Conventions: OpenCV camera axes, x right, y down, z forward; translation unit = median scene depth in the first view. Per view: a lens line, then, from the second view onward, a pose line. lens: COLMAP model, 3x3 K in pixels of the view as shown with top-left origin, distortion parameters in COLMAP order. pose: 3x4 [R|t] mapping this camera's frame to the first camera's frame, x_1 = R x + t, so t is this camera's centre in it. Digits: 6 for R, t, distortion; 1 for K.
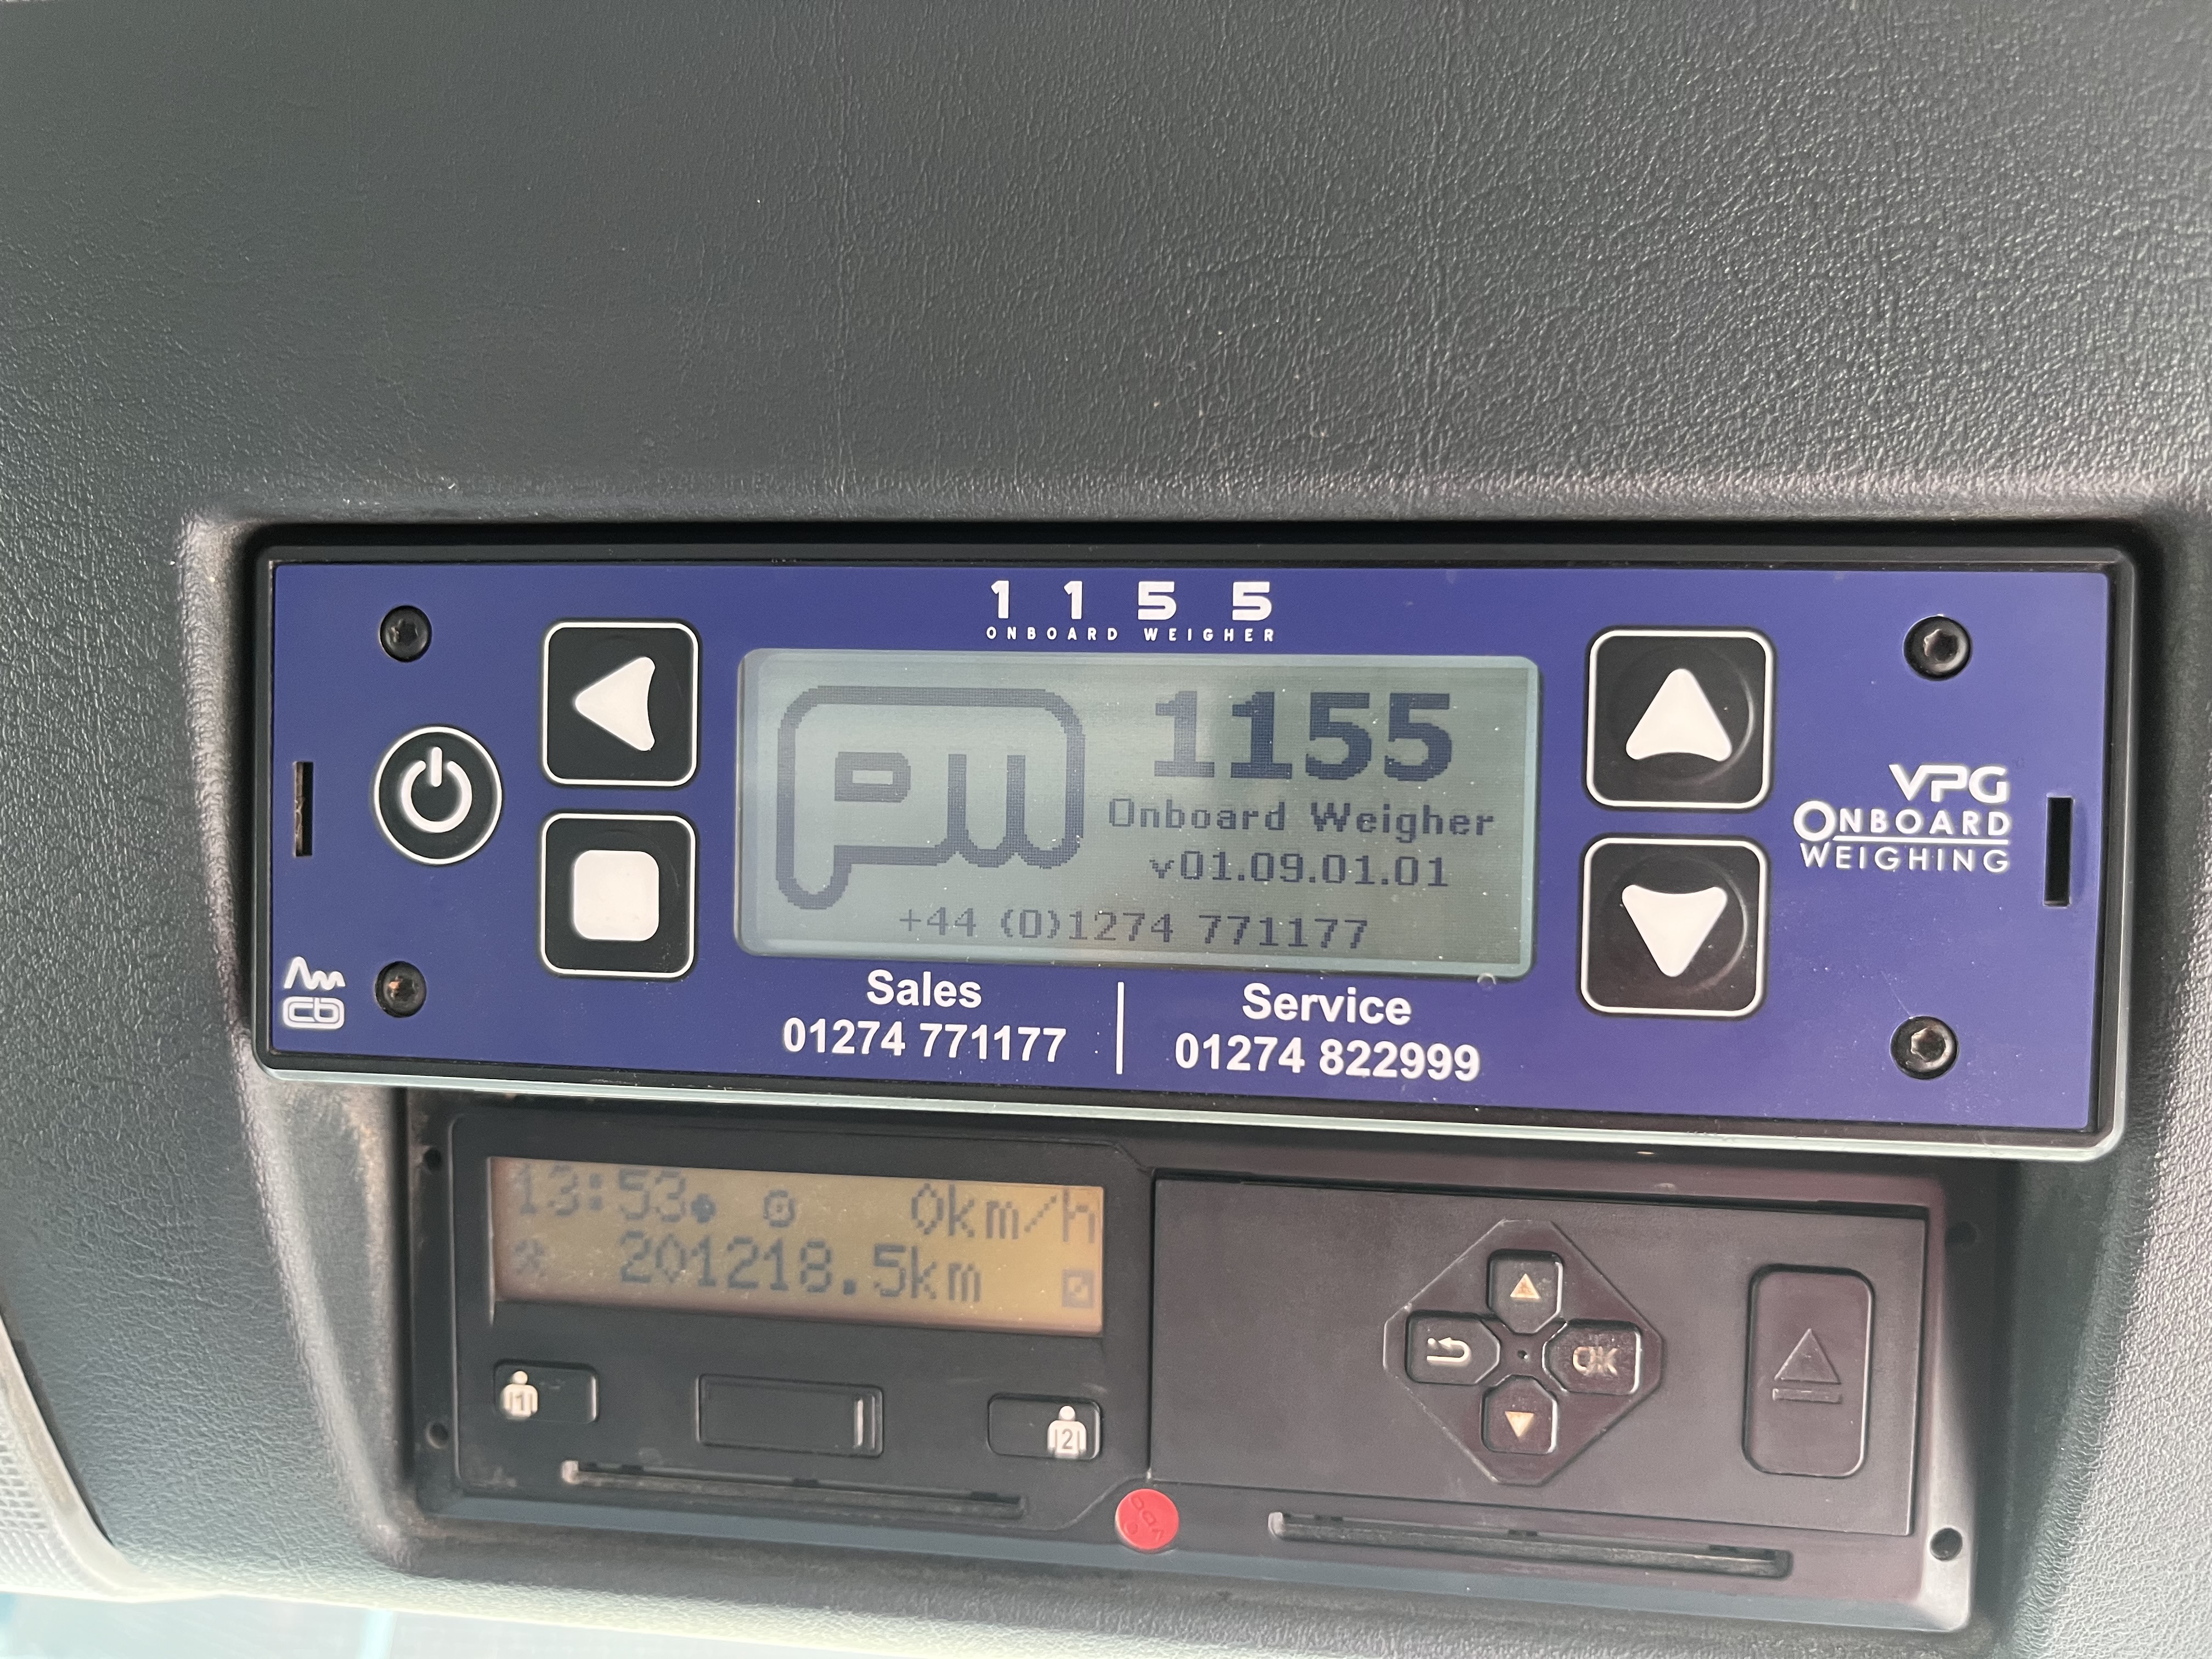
lens RADIAL K [[1631.7, 0, 1108.8], [0, 1631.7, 860.6], [0, 0, 1]] dist [0.032599, -0.005201]
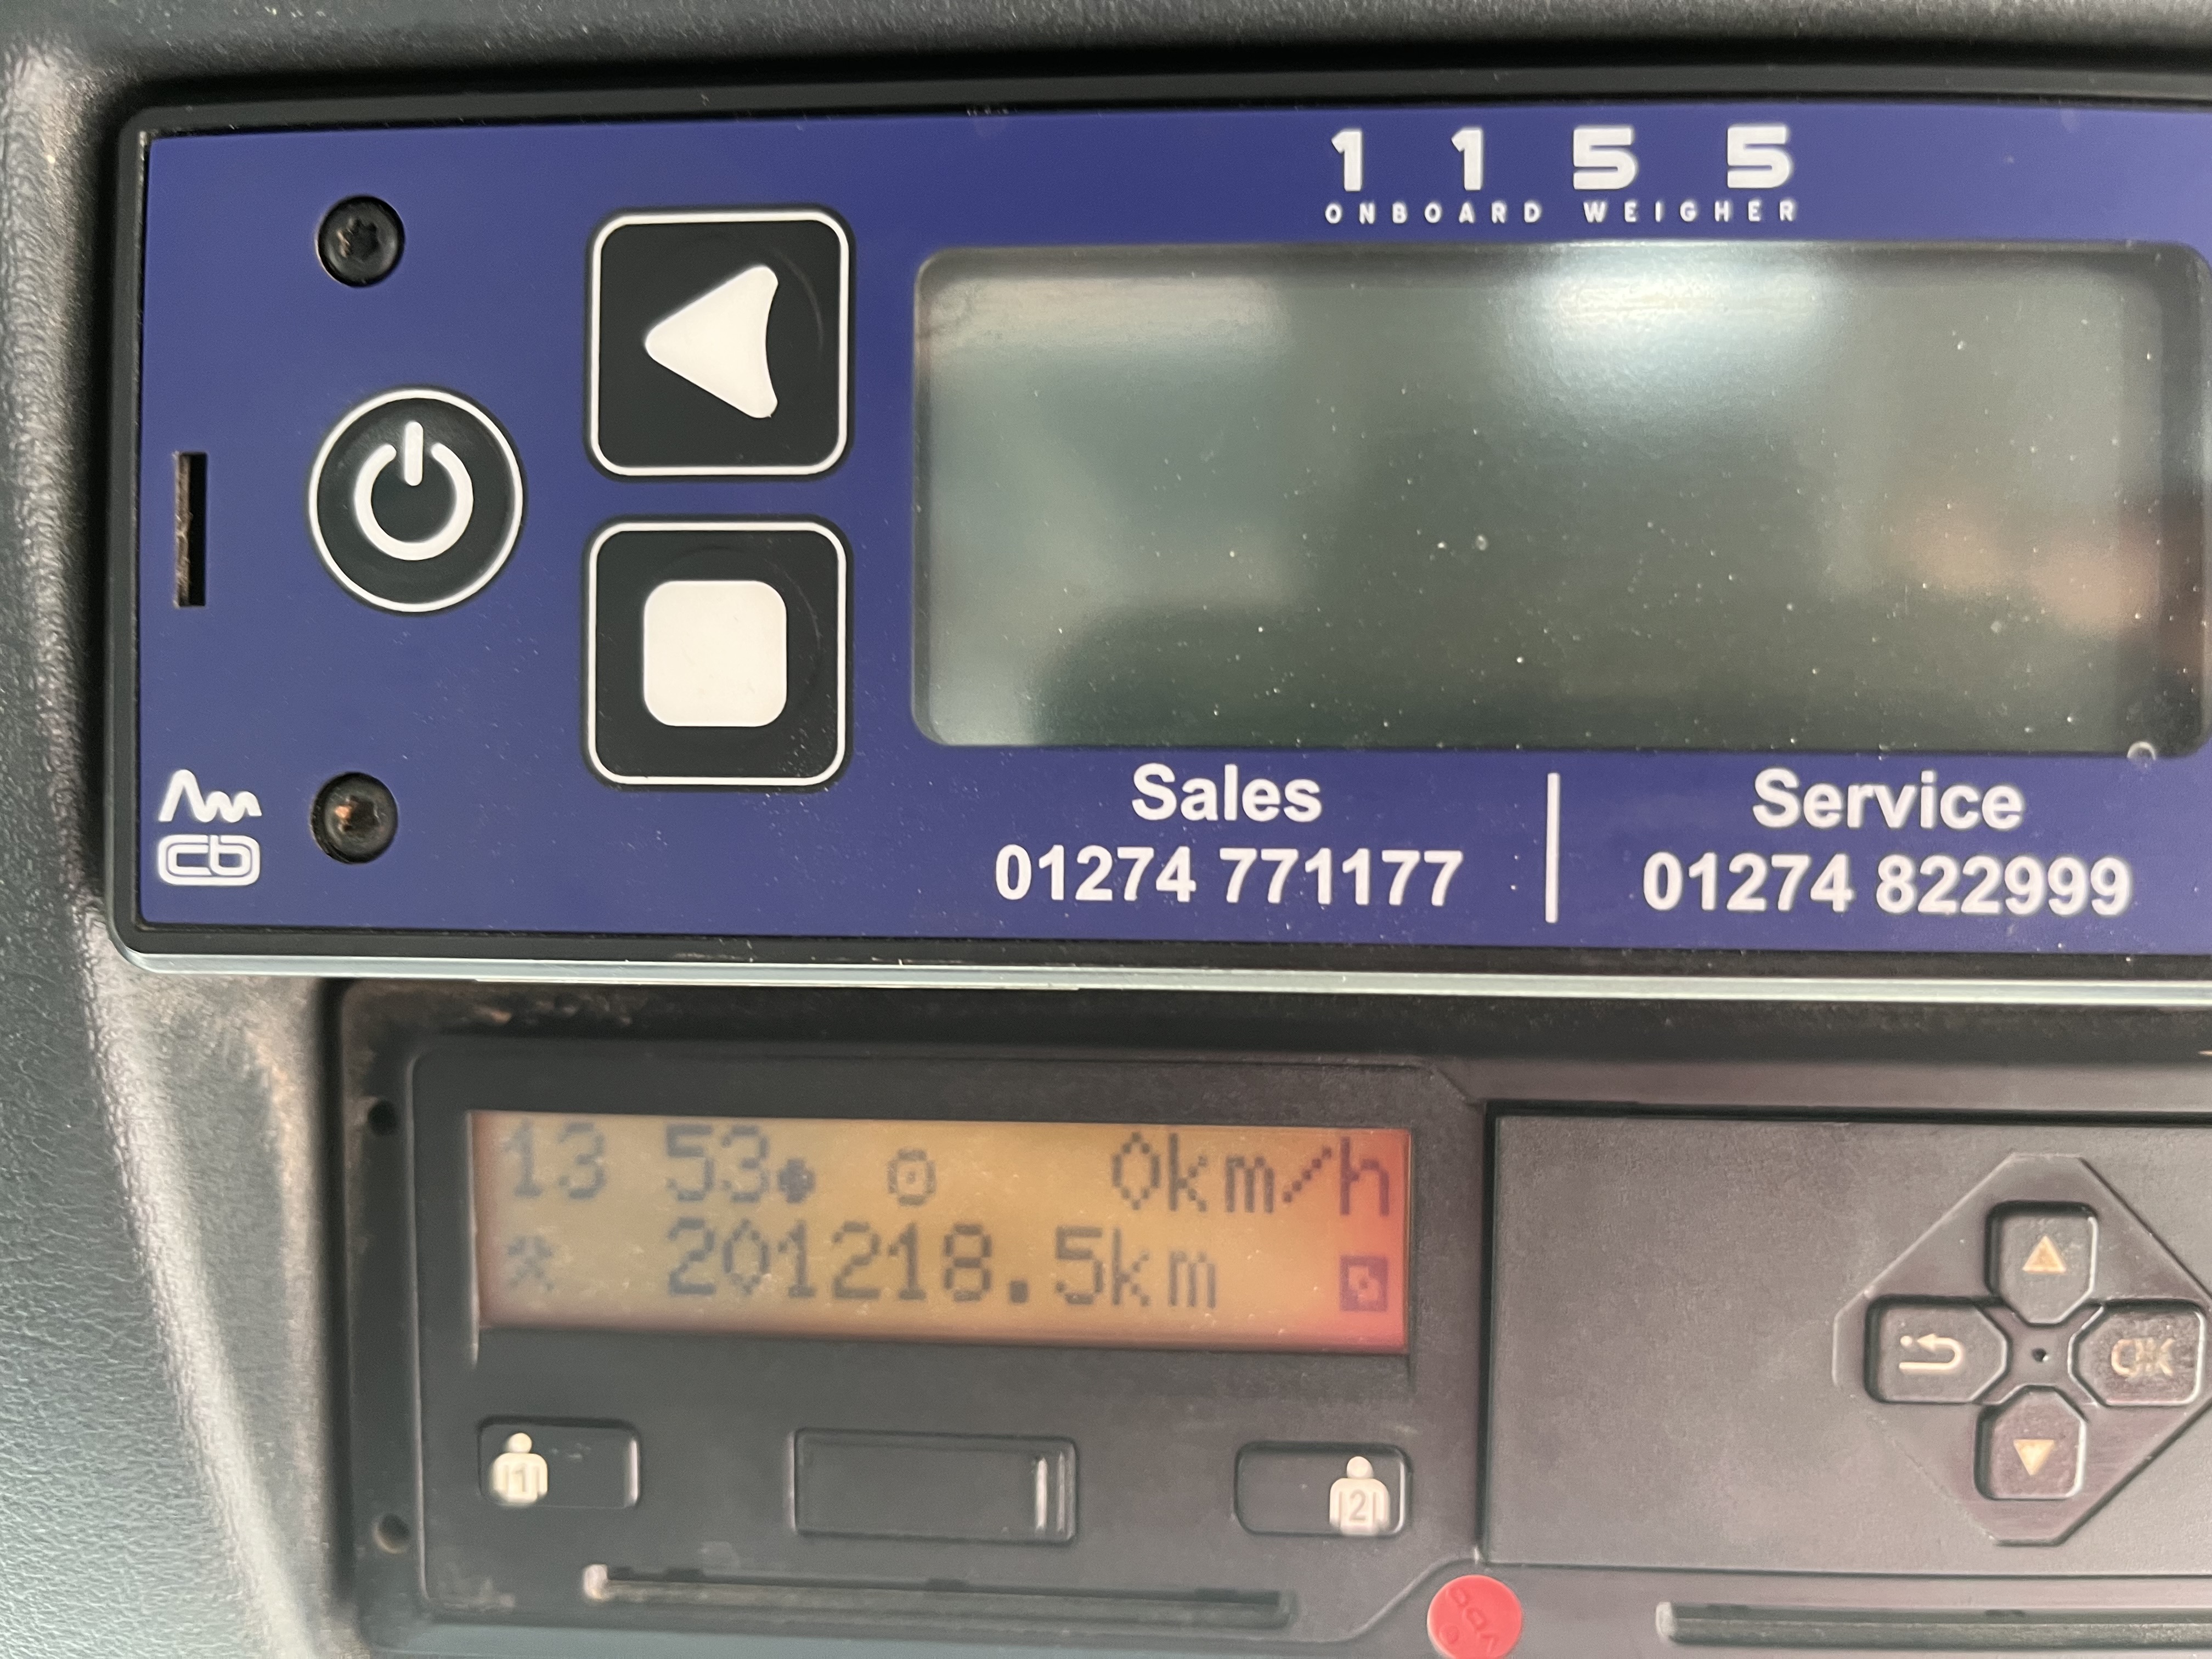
lens RADIAL K [[1655.8, 0, 1099.2], [0, 1655.8, 856.0], [0, 0, 1]] dist [0.043296, -0.078842]
pose [[0.997423, -0.012833, 0.070585, -0.184765], [0.014241, 0.999709, -0.019480, 0.102324], [-0.070314, 0.020435, 0.997316, 0.335516]]
